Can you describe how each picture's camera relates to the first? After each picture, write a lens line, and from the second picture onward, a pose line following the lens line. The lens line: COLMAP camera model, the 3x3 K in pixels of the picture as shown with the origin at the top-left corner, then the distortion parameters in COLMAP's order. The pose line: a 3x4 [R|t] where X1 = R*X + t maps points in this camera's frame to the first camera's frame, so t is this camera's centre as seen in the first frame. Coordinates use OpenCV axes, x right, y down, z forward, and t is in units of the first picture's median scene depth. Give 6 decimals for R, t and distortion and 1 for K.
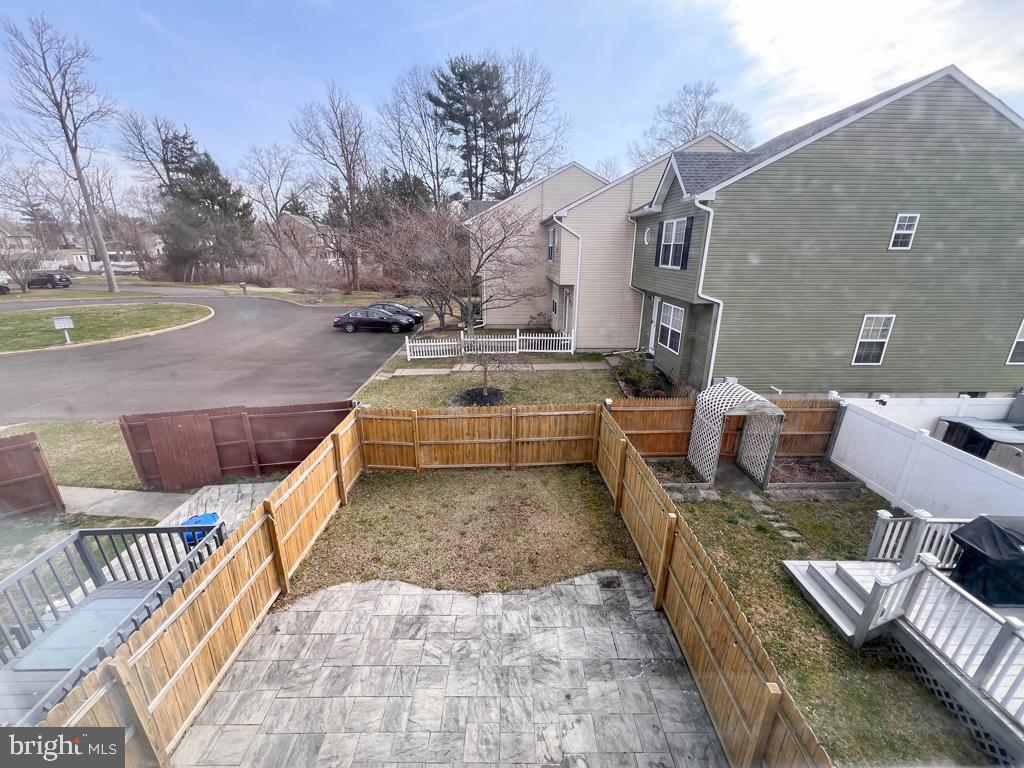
lens RADIAL K [[417.4, 0, 513.6], [0, 417.4, 394.0], [0, 0, 1]] dist [0.001480, 0.000213]
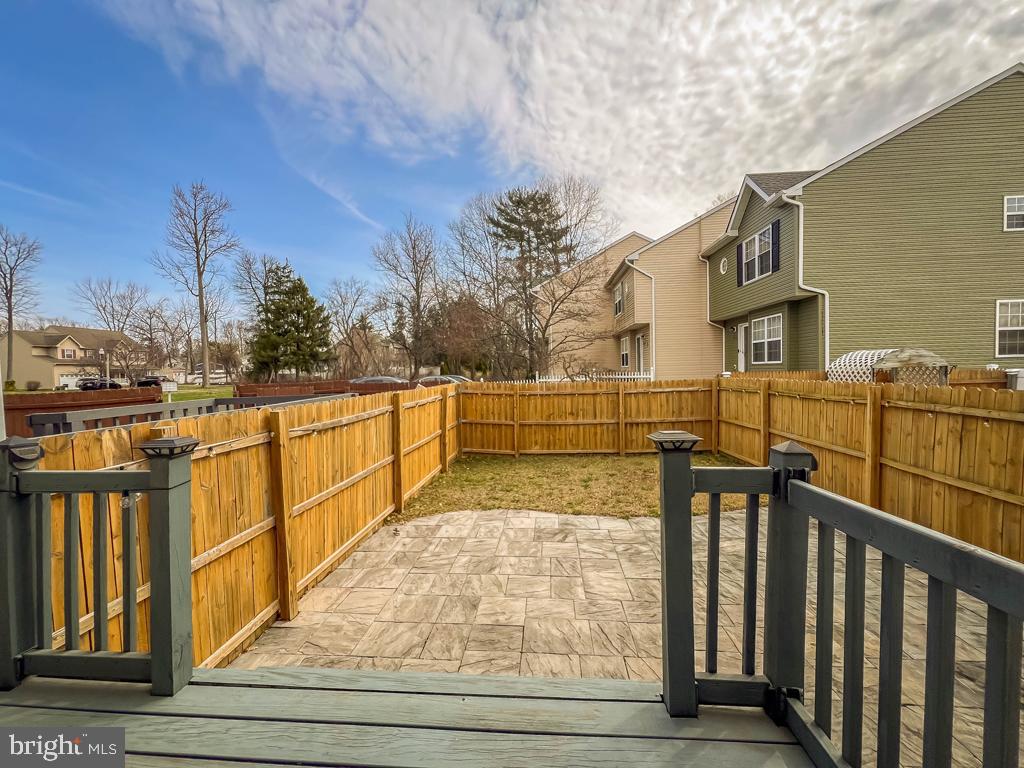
lens RADIAL K [[424.7, 0, 514.3], [0, 424.7, 386.3], [0, 0, 1]] dist [-0.003998, 0.001037]
pose [[0.994412, -0.027834, -0.101834, -0.137227], [-0.002118, 0.959162, -0.282850, 0.302943], [0.105548, 0.281485, 0.953743, 0.075331]]
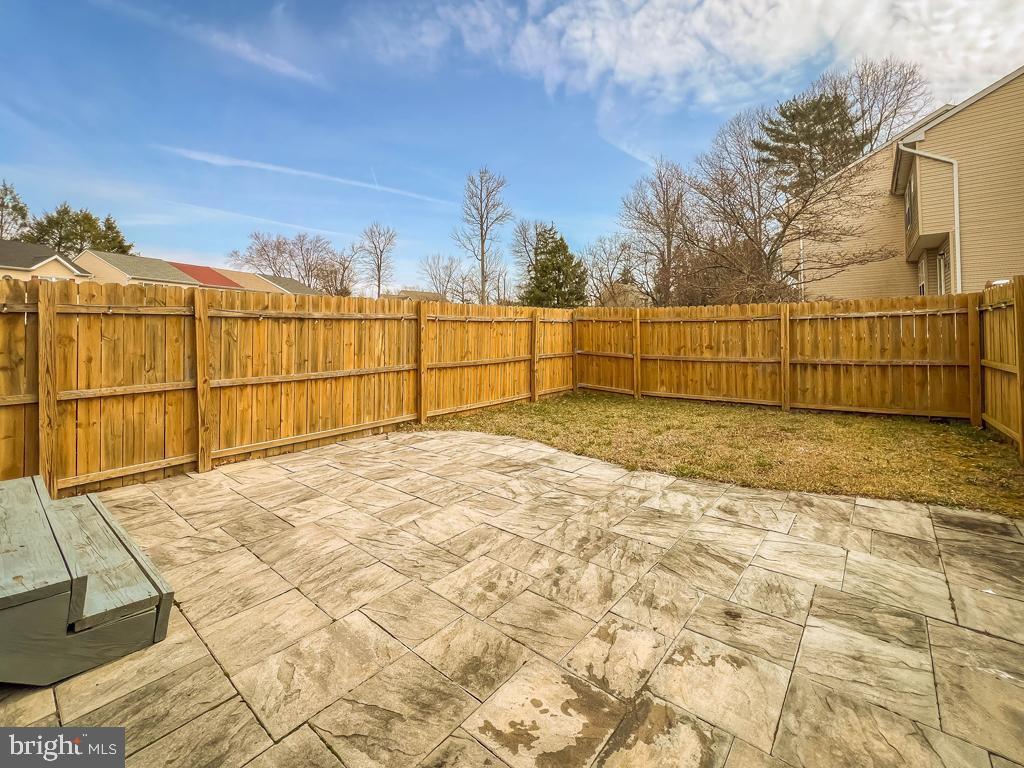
lens RADIAL K [[439.4, 0, 522.0], [0, 439.4, 325.6], [0, 0, 1]] dist [-0.004239, 0.001018]
pose [[0.768052, -0.029095, -0.639726, 0.118775], [-0.183893, 0.946873, -0.263846, 0.310859], [0.613416, 0.320288, 0.721897, 0.271233]]
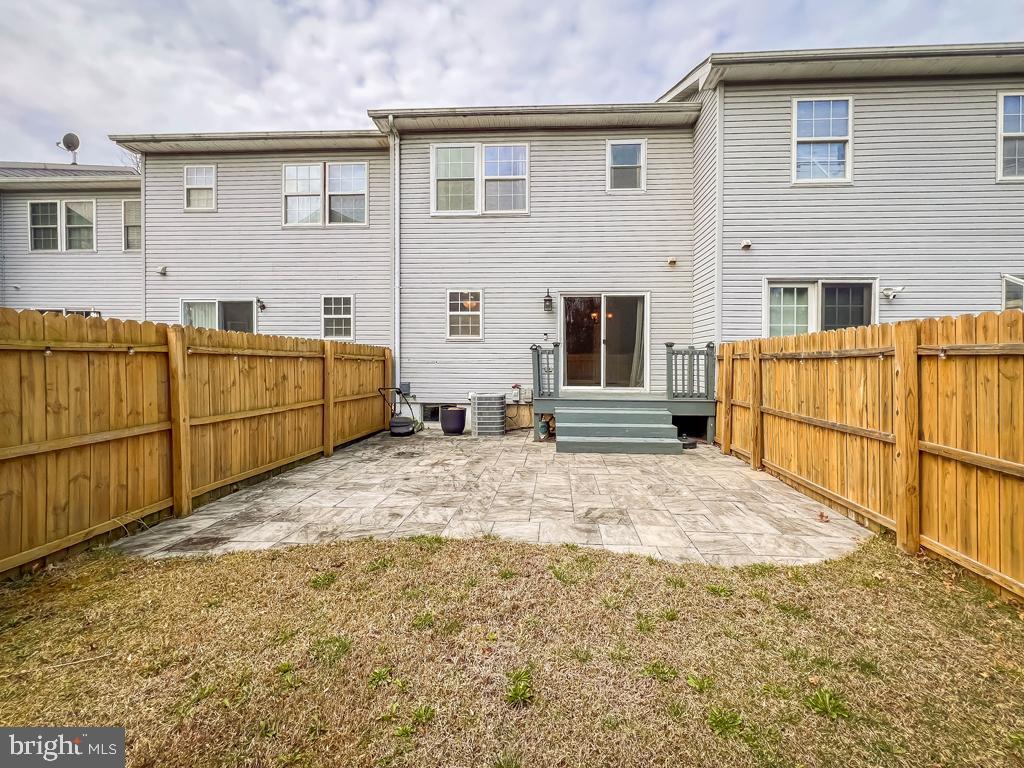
lens RADIAL K [[417.4, 0, 517.5], [0, 417.4, 366.0], [0, 0, 1]] dist [0.001480, 0.000213]
pose [[-0.994980, -0.014190, 0.099061, -0.106550], [0.019358, 0.943906, 0.329647, 0.084301], [-0.098182, 0.329910, -0.938893, 0.896239]]
